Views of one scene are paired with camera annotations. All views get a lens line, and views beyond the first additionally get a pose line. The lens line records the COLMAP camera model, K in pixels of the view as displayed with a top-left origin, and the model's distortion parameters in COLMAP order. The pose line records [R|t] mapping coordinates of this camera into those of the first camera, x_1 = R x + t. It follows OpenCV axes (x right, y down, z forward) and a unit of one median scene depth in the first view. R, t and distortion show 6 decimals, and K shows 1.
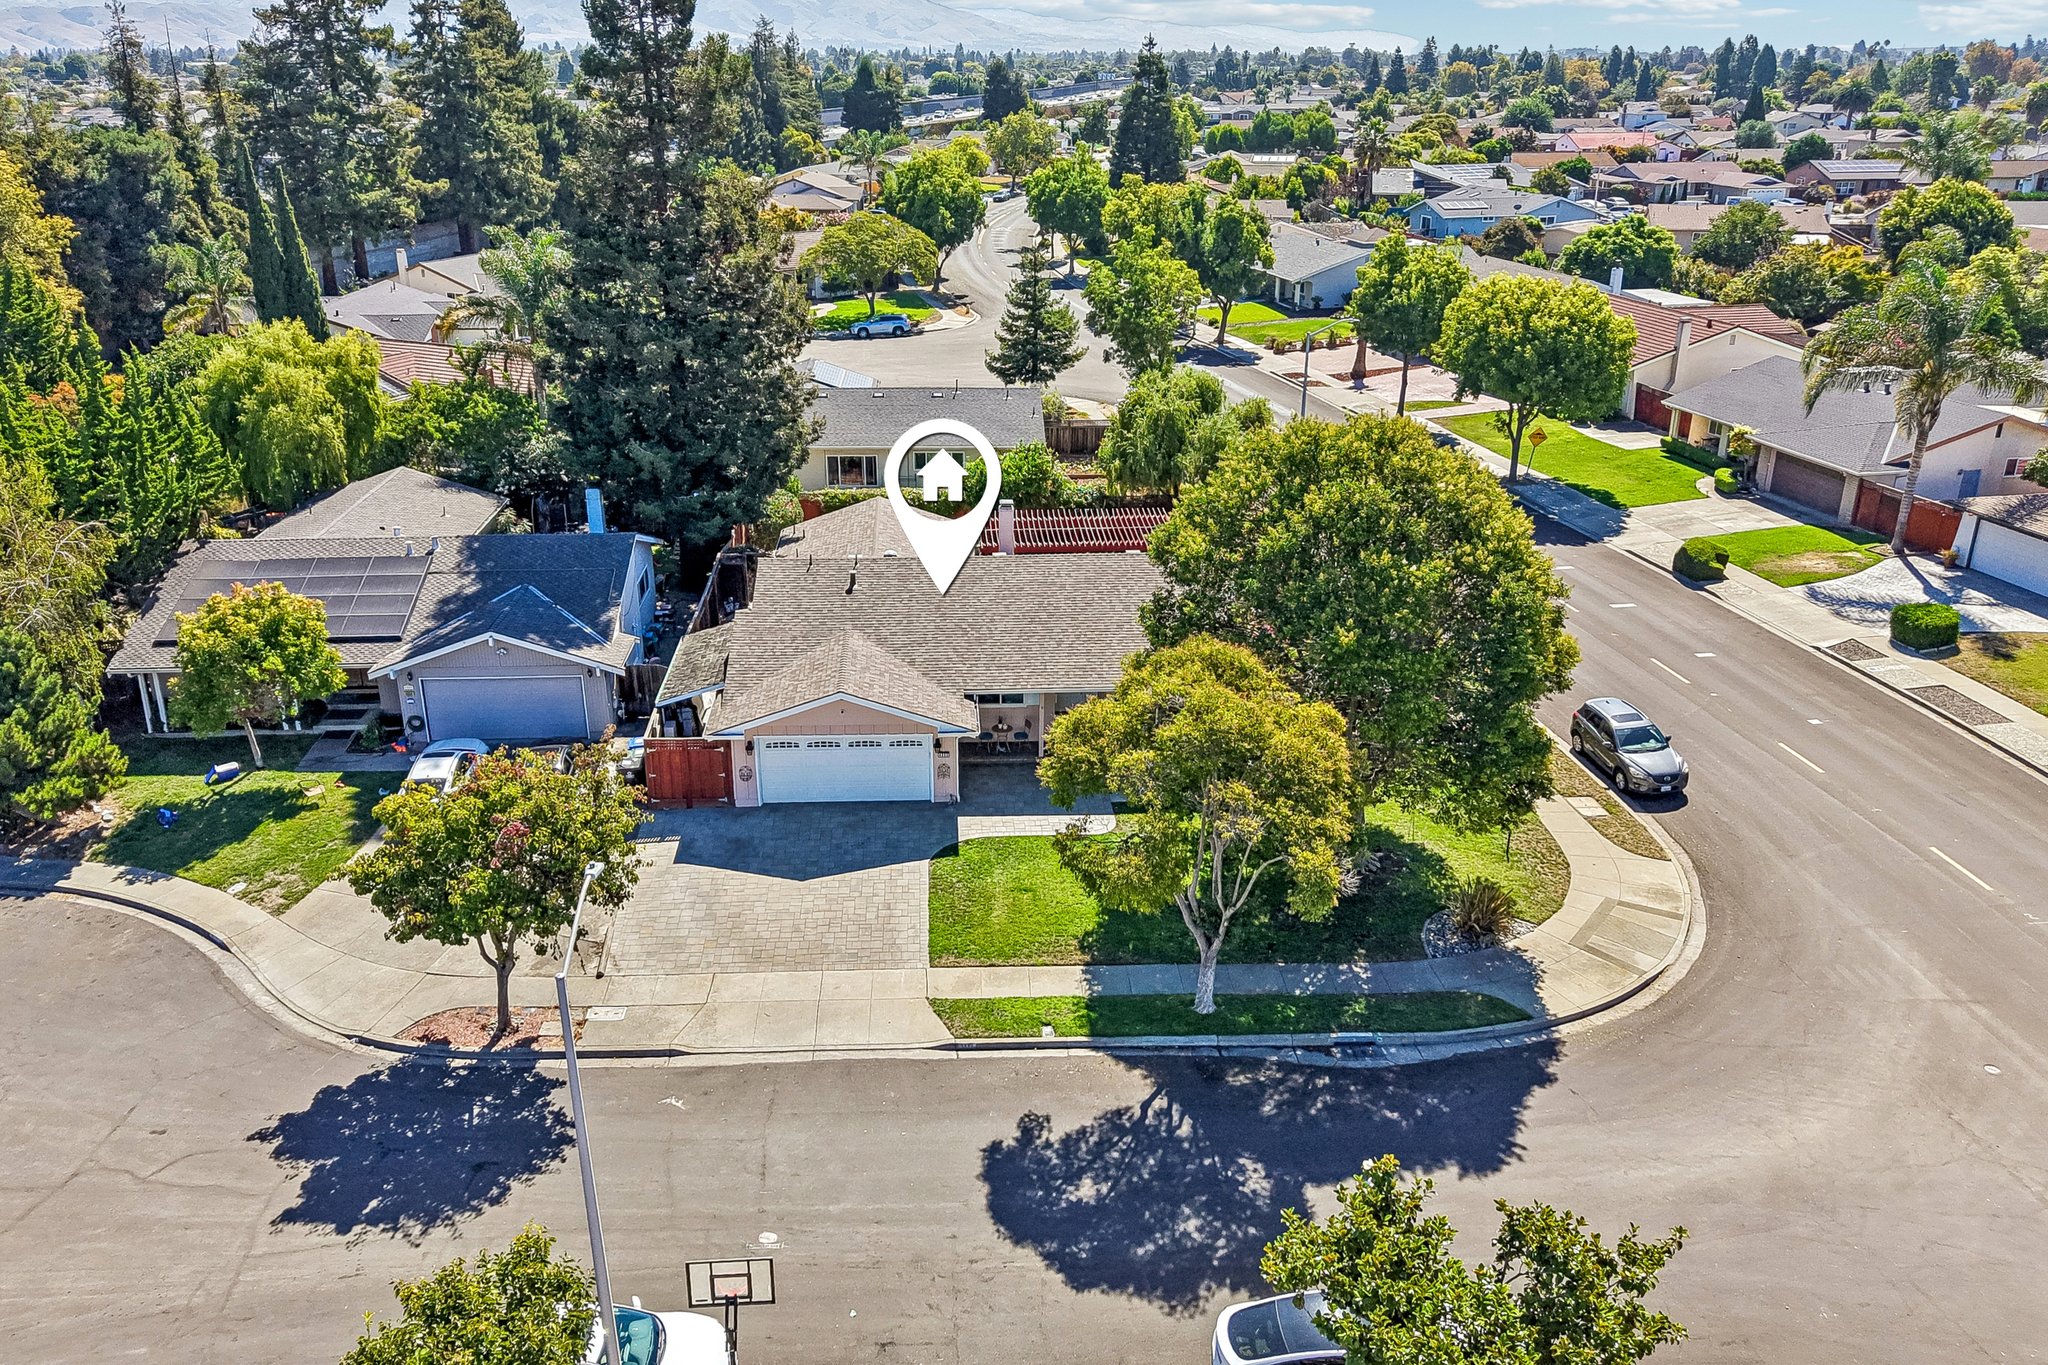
lens RADIAL K [[1548.0, 0, 1024.0], [0, 1548.0, 682.5], [0, 0, 1]] dist [-0.009517, -0.004812]
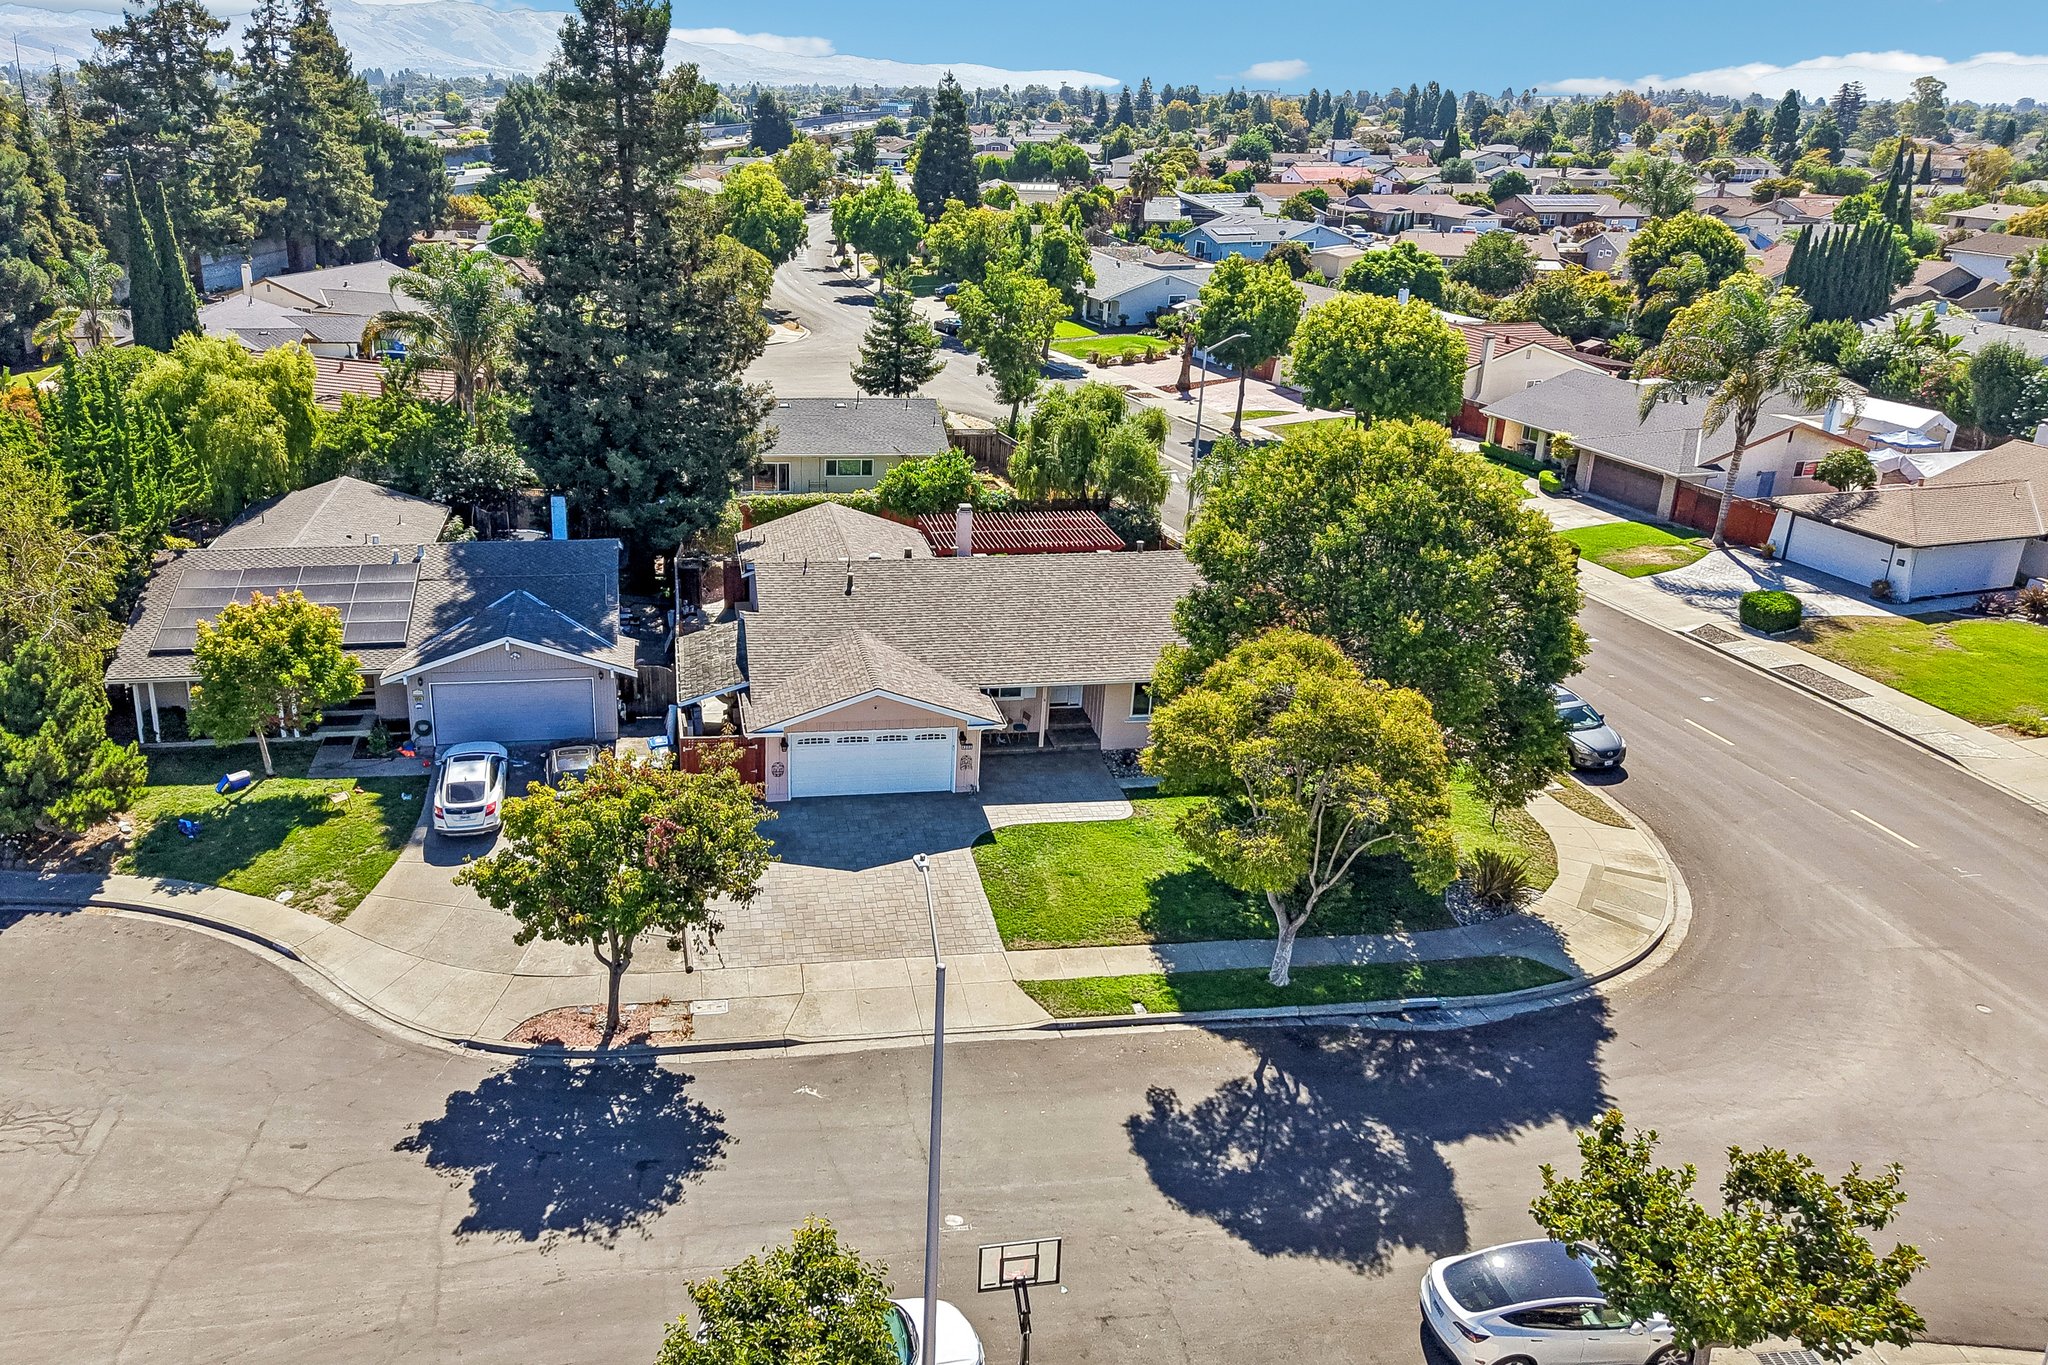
lens RADIAL K [[1469.4, 0, 913.9], [0, 1469.4, 621.7], [0, 0, 1]] dist [-0.011135, -0.001811]
pose [[0.995598, -0.014749, 0.092558, -0.168518], [0.018216, 0.999159, -0.036723, -0.002072], [-0.091939, 0.038248, 0.995030, 0.010437]]
